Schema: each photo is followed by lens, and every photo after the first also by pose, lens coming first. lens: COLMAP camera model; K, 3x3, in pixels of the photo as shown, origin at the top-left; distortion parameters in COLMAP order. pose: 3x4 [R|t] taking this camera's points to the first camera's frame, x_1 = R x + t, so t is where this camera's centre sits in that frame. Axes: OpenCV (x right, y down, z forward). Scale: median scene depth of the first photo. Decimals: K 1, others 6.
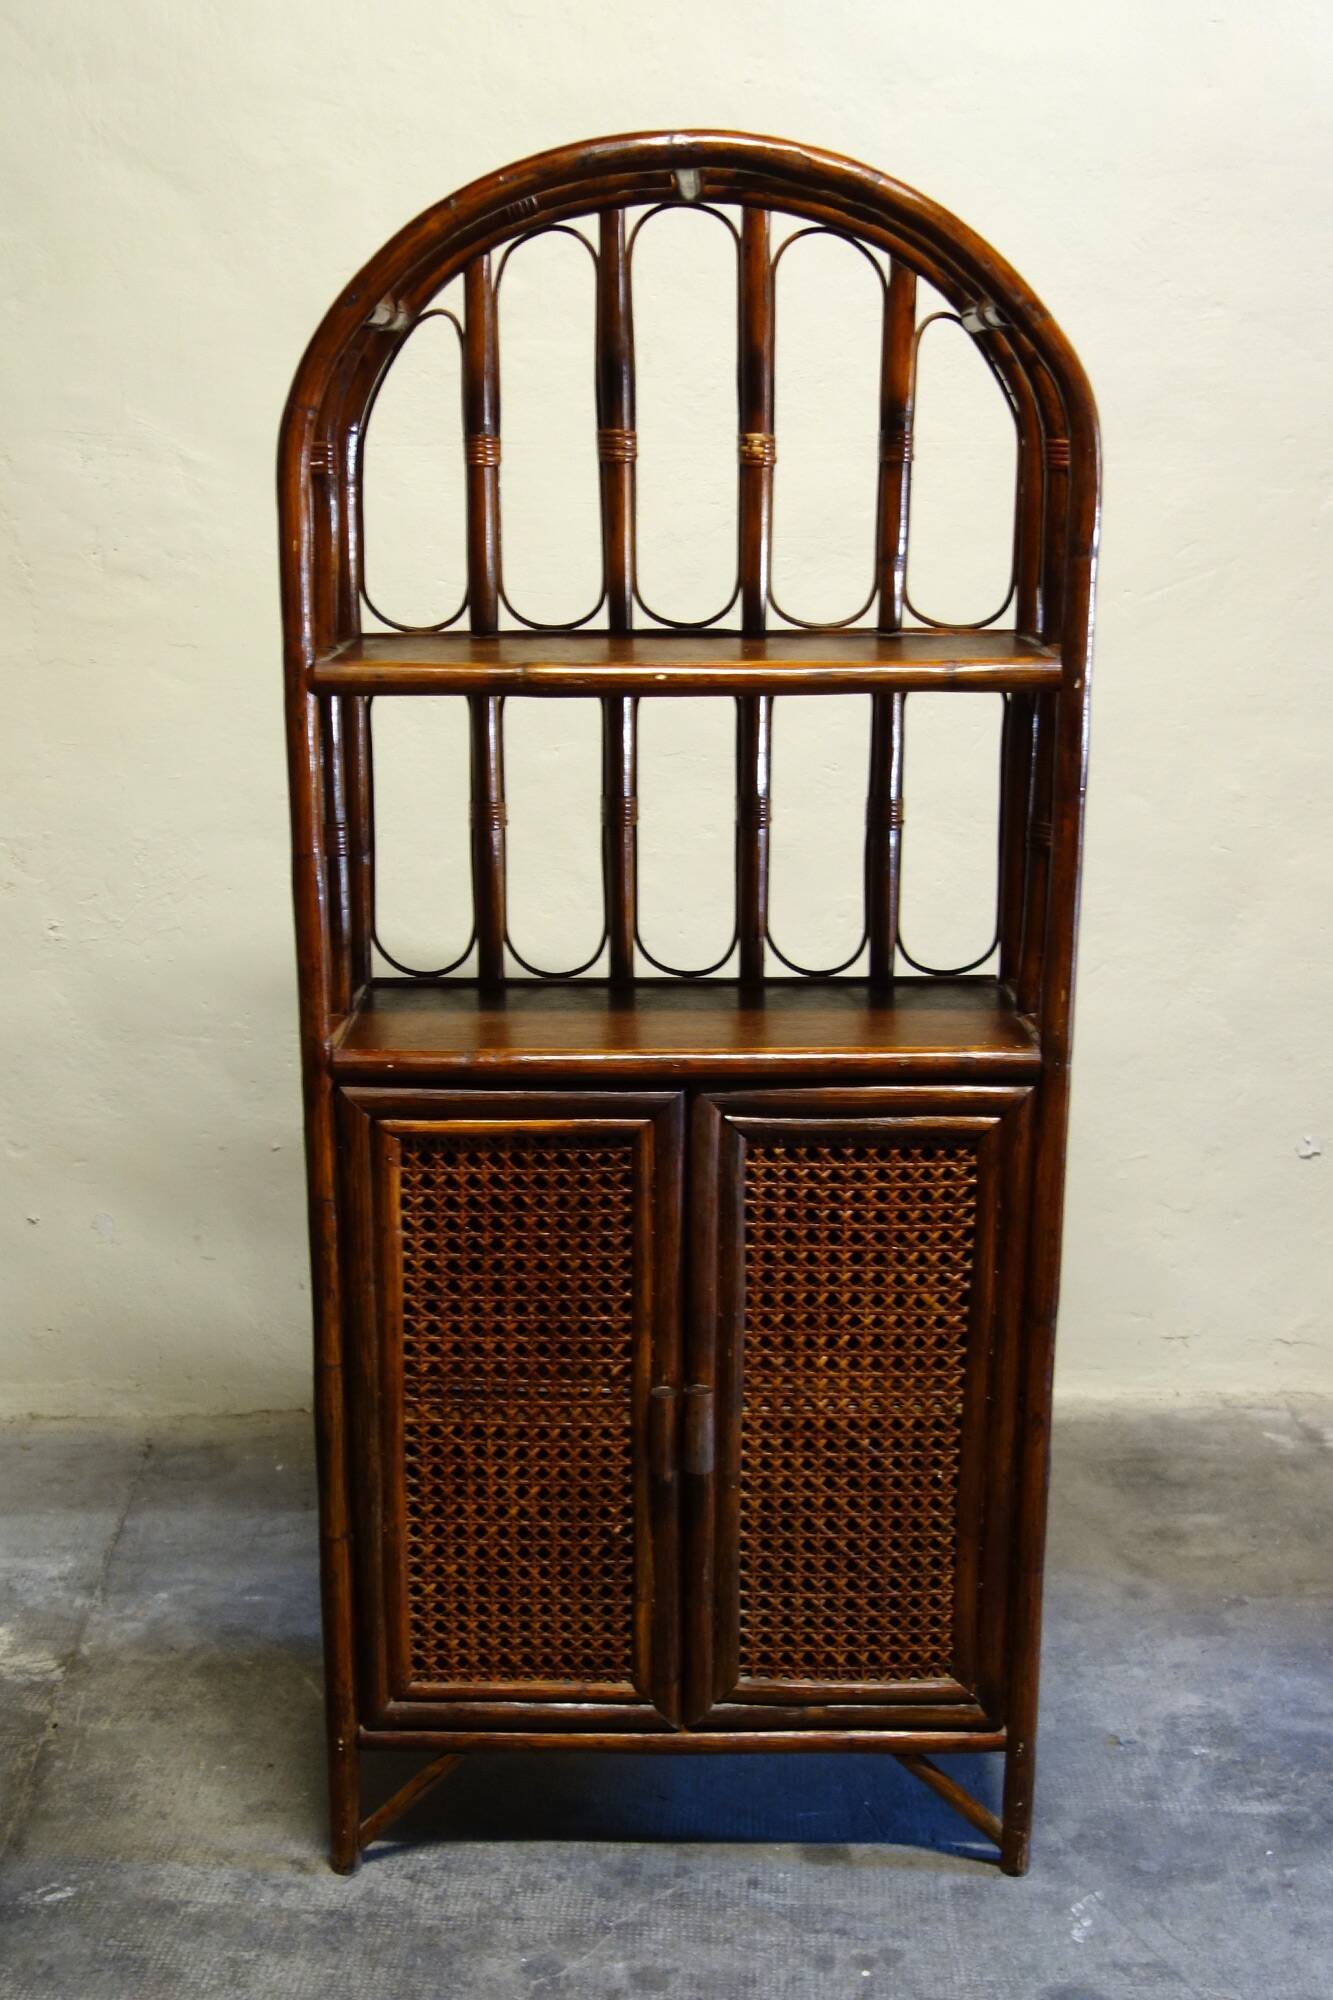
lens RADIAL K [[2057.8, 0, 648.0], [0, 2057.8, 1116.1], [0, 0, 1]] dist [-0.005731, 0.000000]
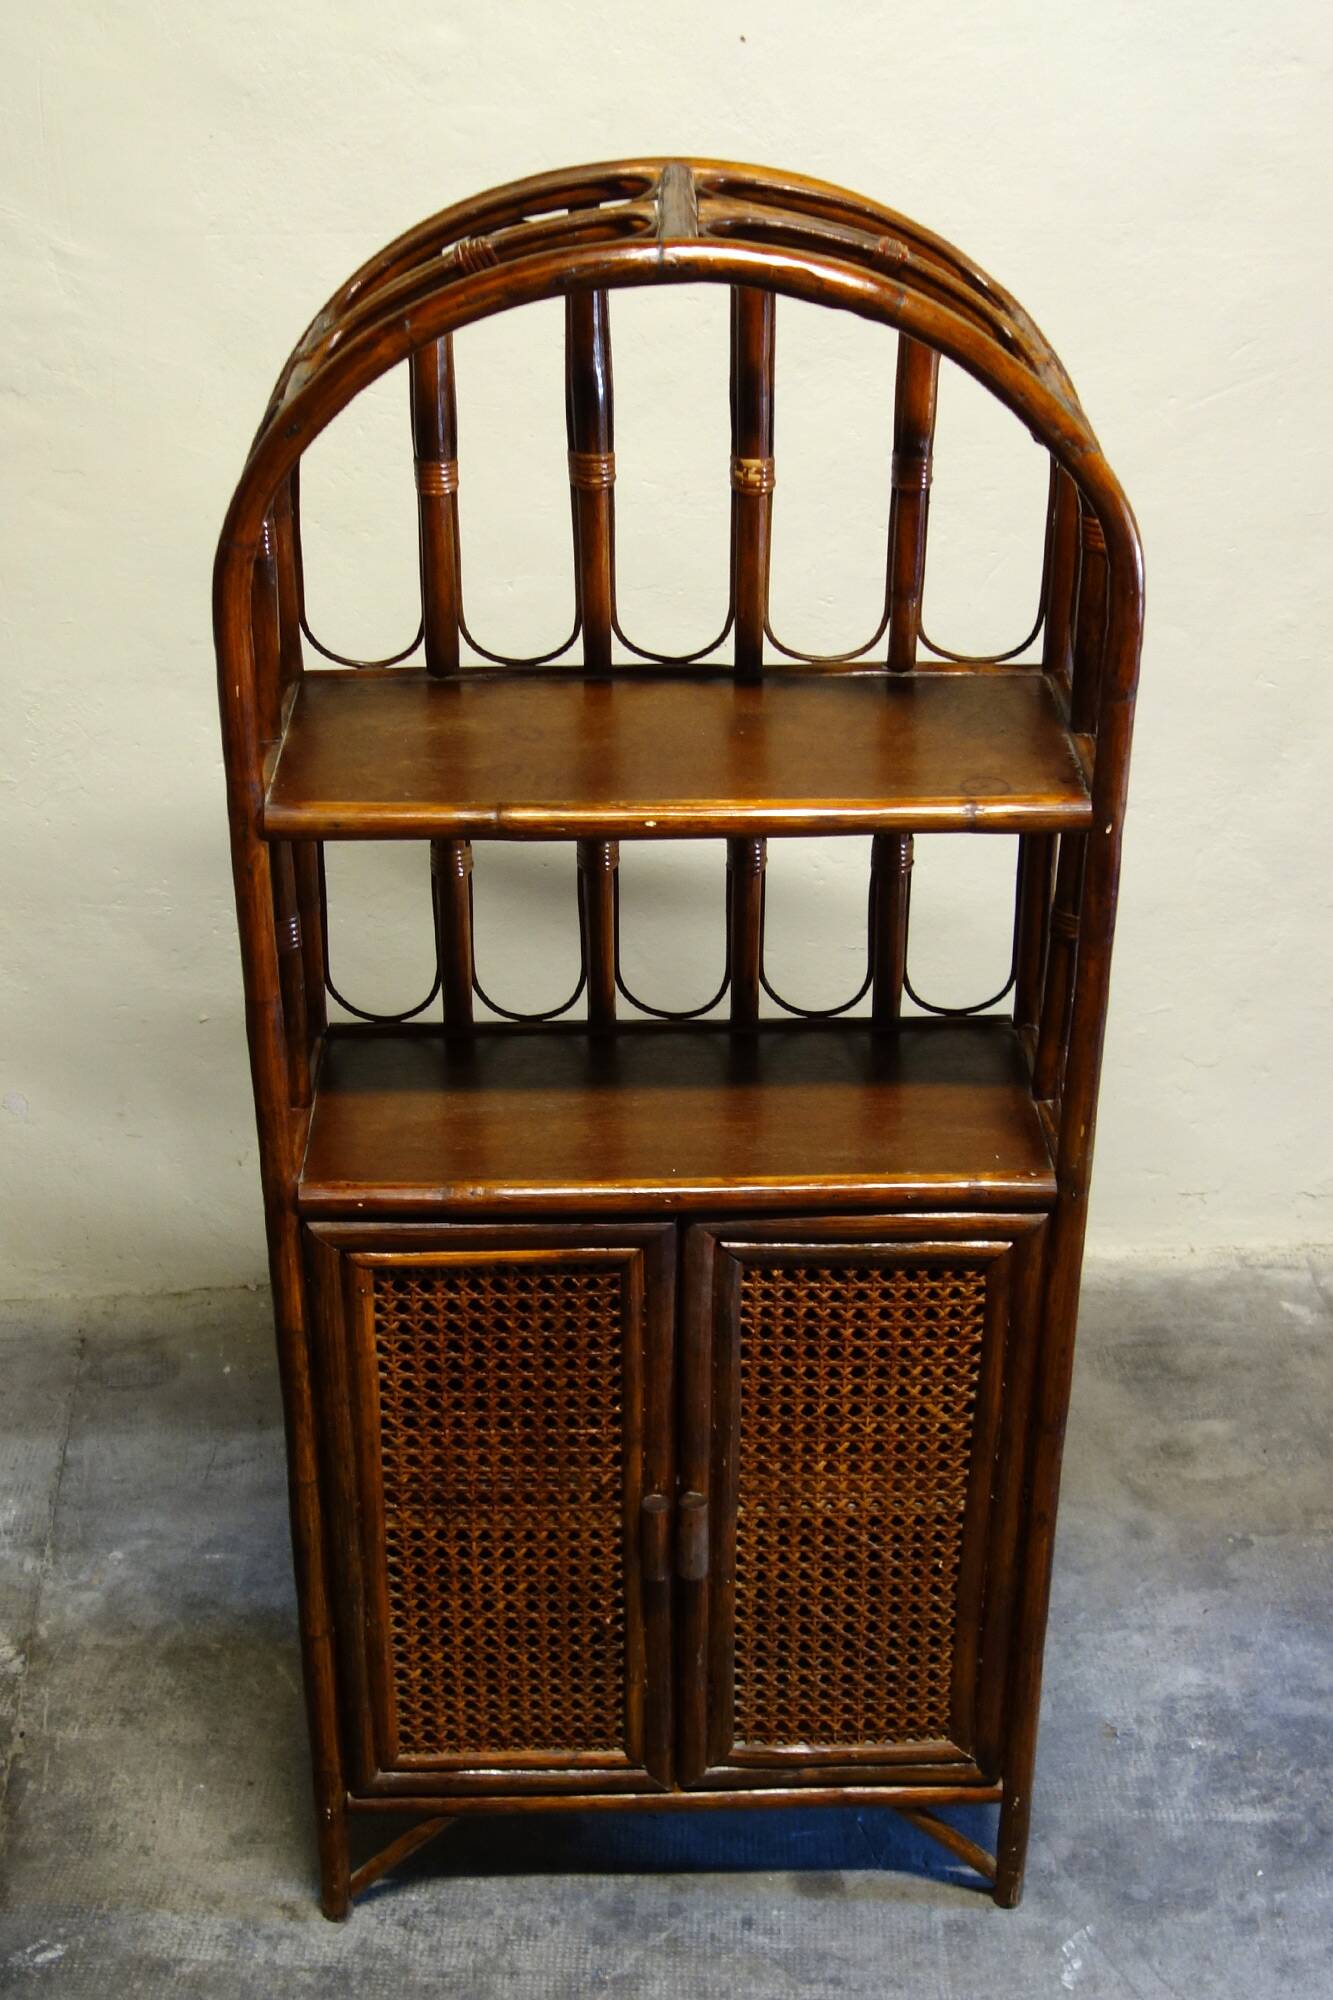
lens RADIAL K [[2377.8, 0, 674.9], [0, 2377.8, 1112.4], [0, 0, 1]] dist [-0.007849, 0.000000]
pose [[0.999376, -0.014707, 0.032099, -0.015755], [0.007120, 0.974386, 0.224770, -0.279948], [-0.034583, -0.224401, 0.973883, -0.037778]]
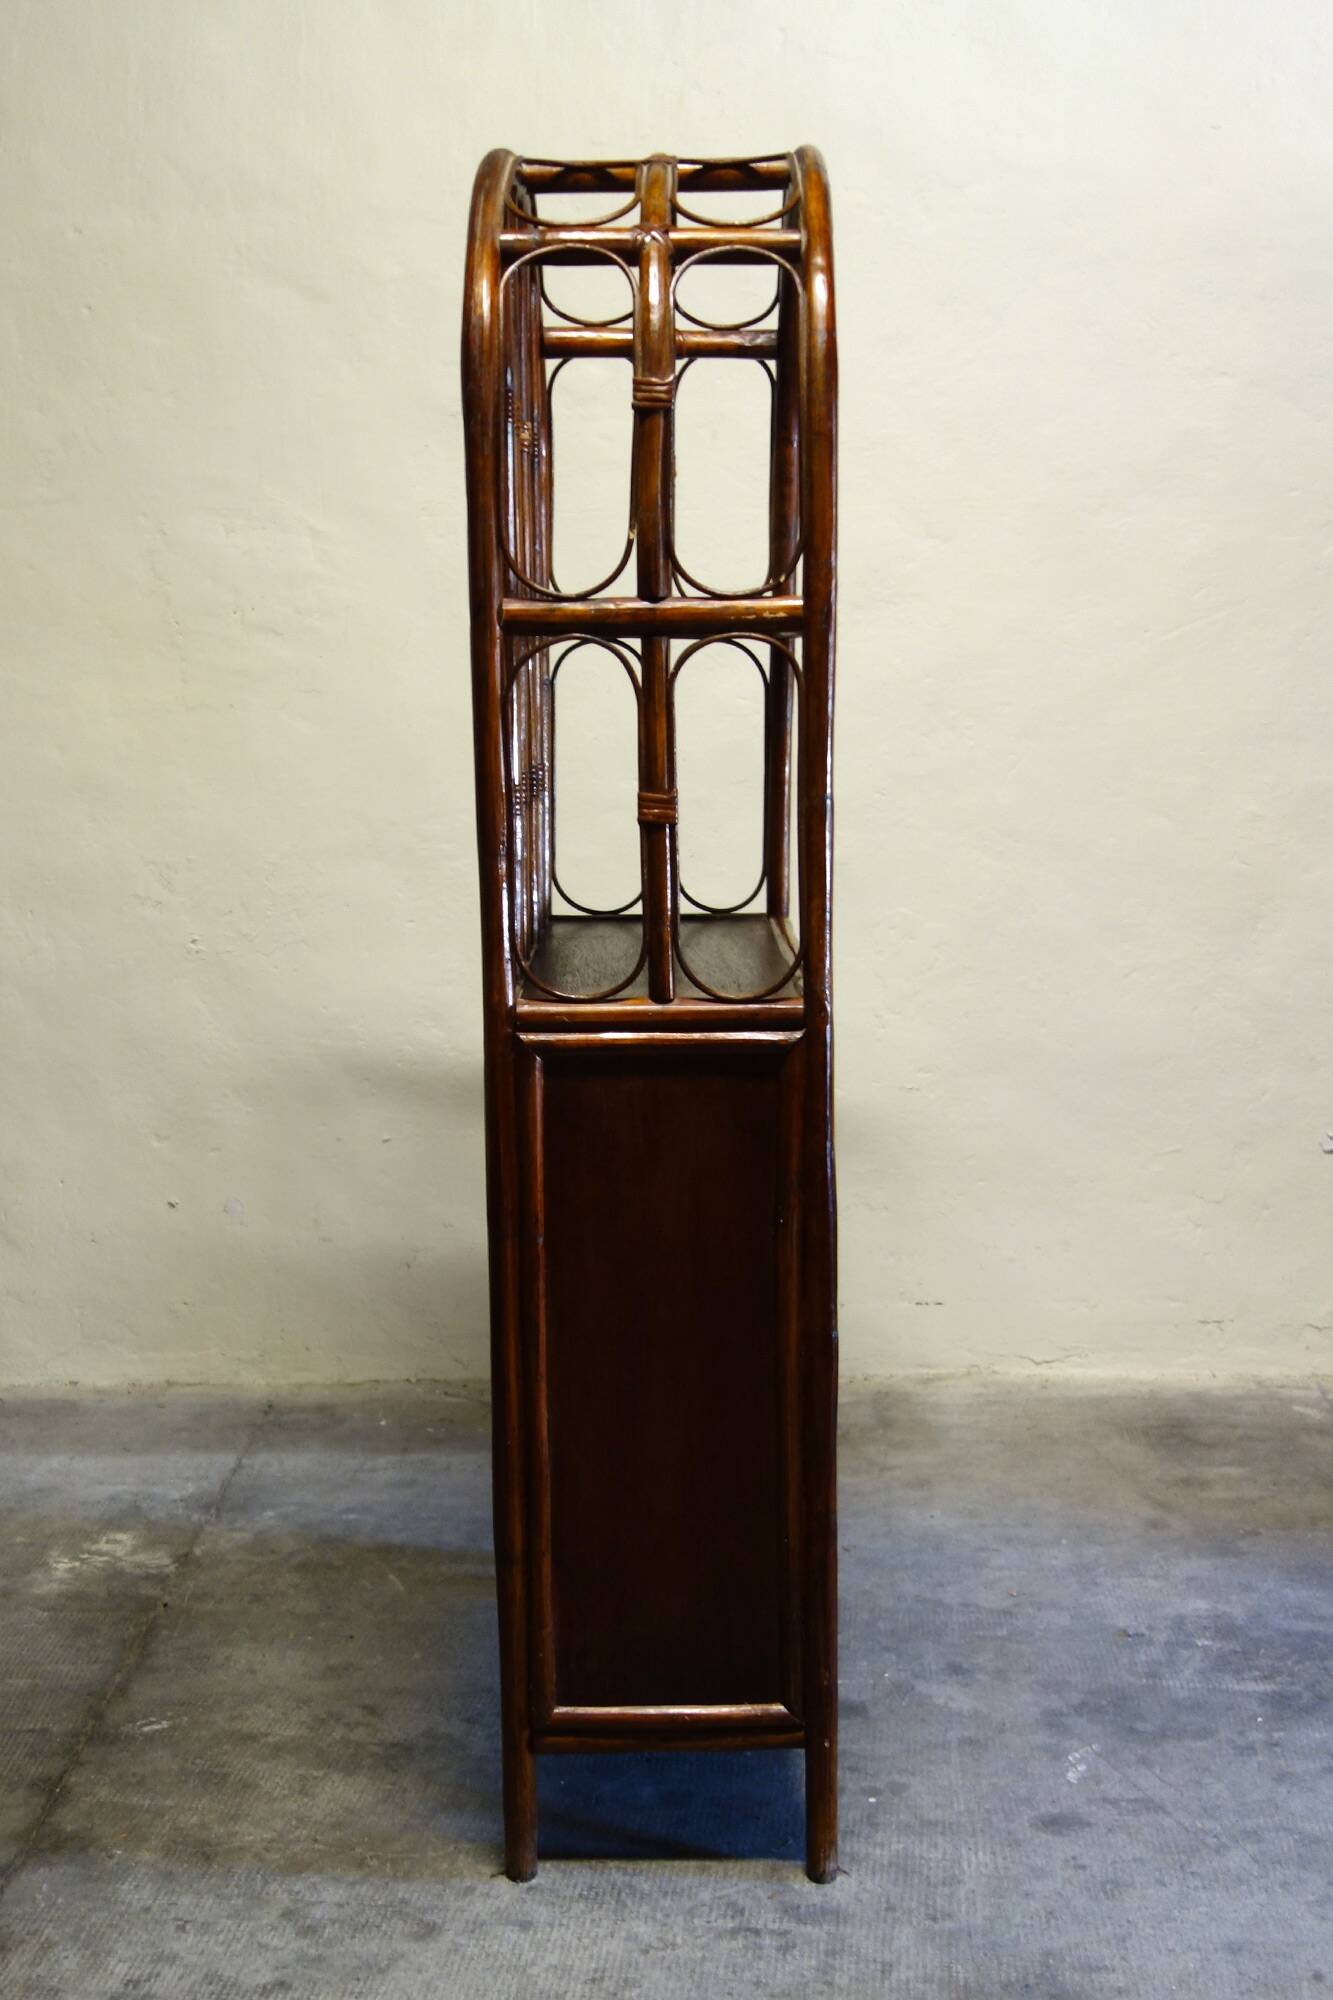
lens RADIAL K [[1920.3, 0, 647.4], [0, 1920.3, 1115.0], [0, 0, 1]] dist [0.000332, 0.000000]
pose [[0.997347, 0.000298, -0.072793, 0.058627], [-0.005690, 0.997251, -0.073879, 0.125138], [0.072571, 0.074097, 0.994607, -0.048584]]
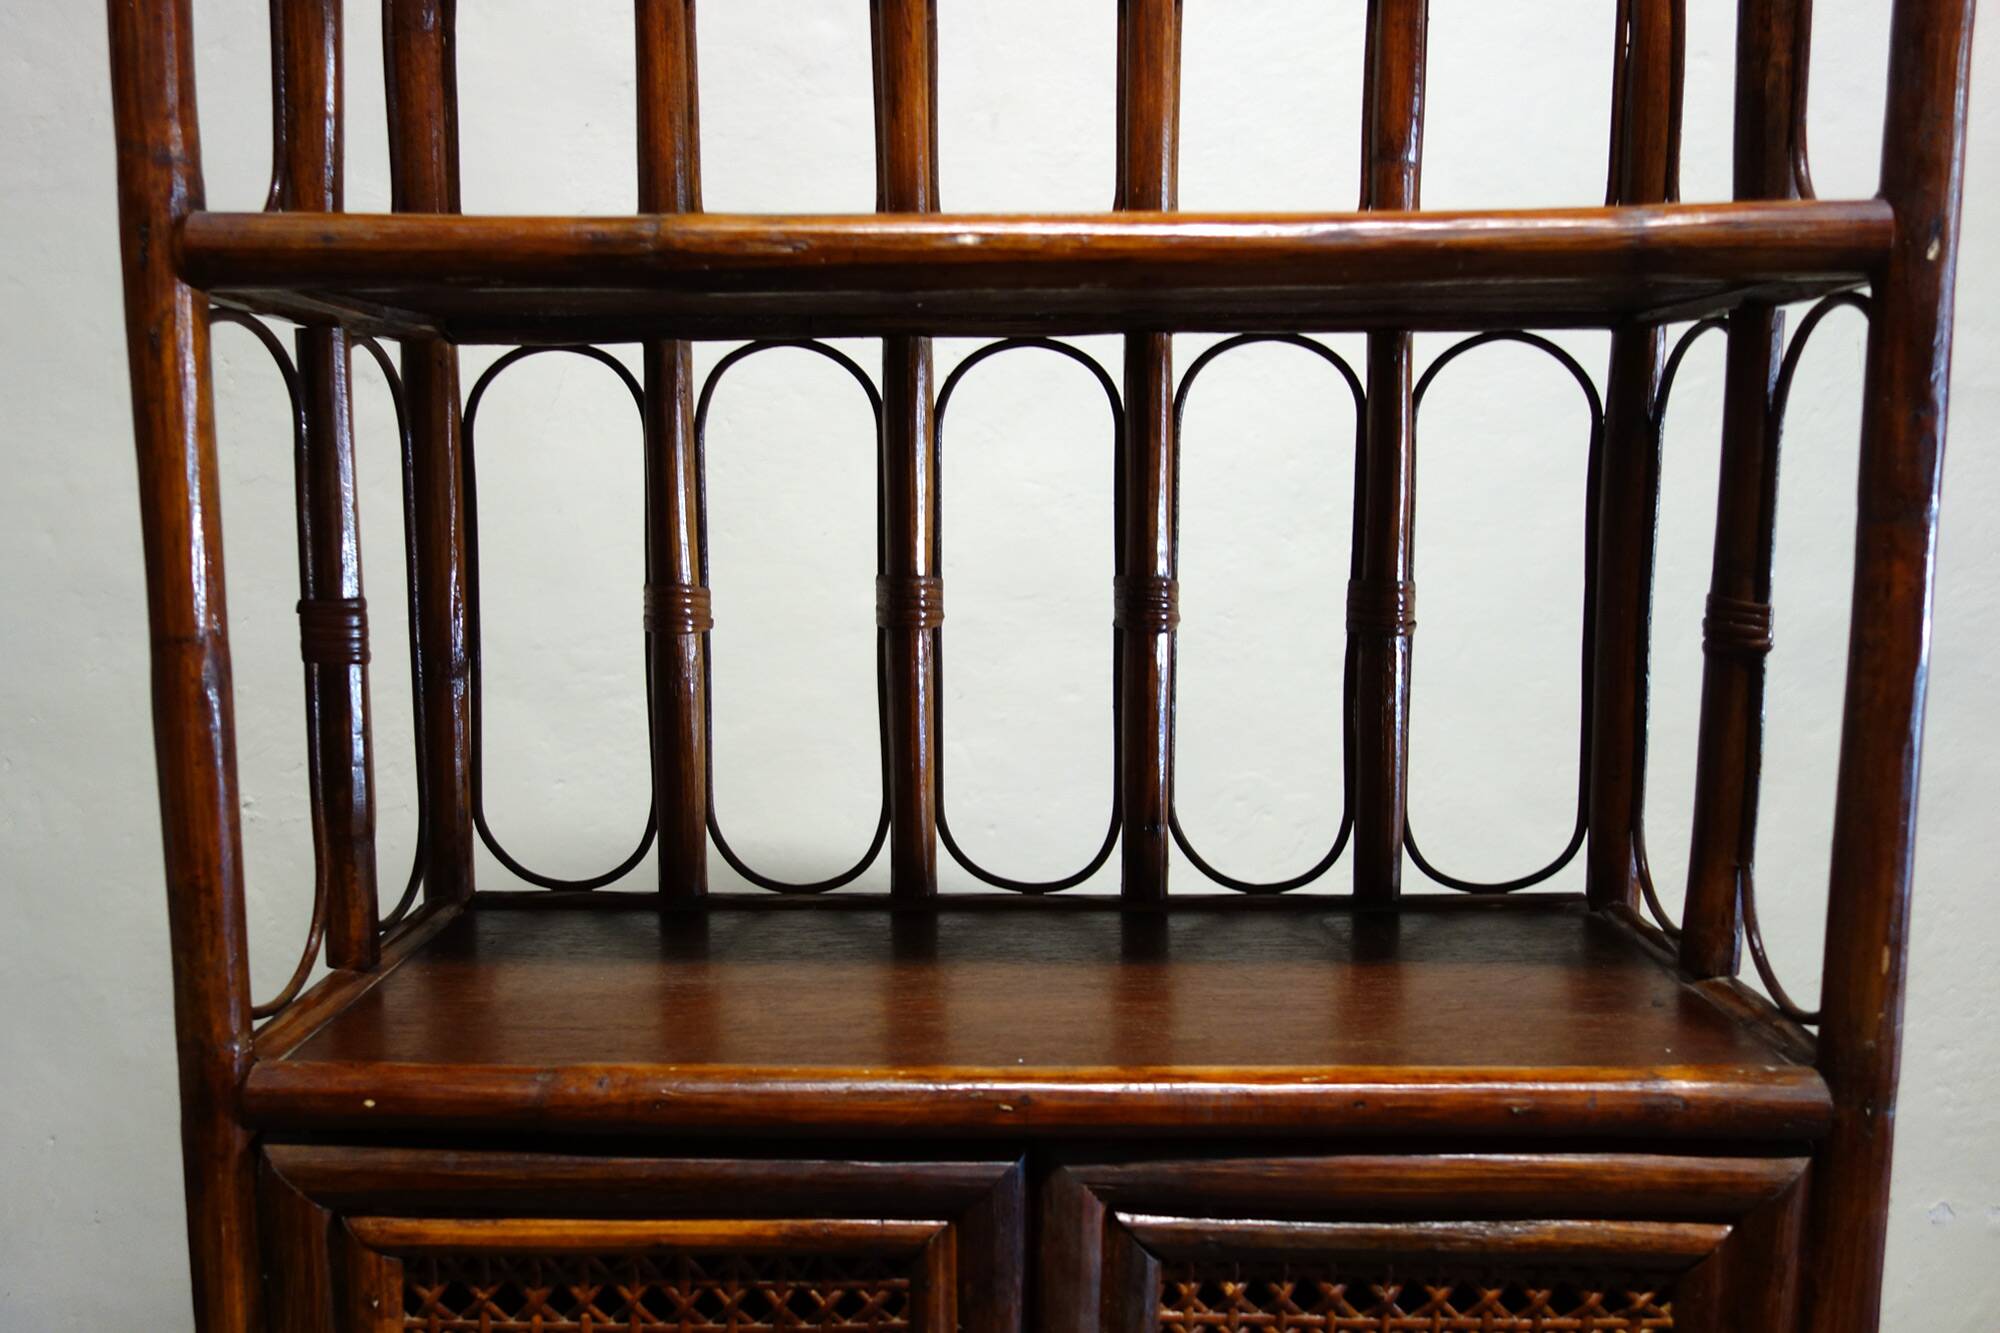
lens RADIAL K [[1619.6, 0, 980.9], [0, 1619.6, 725.3], [0, 0, 1]] dist [-0.000157, -0.006136]
pose [[0.999946, 0.004716, -0.009215, 0.009932], [-0.006096, 0.987723, -0.156096, -0.046579], [0.008366, 0.156144, 0.987699, 0.586652]]
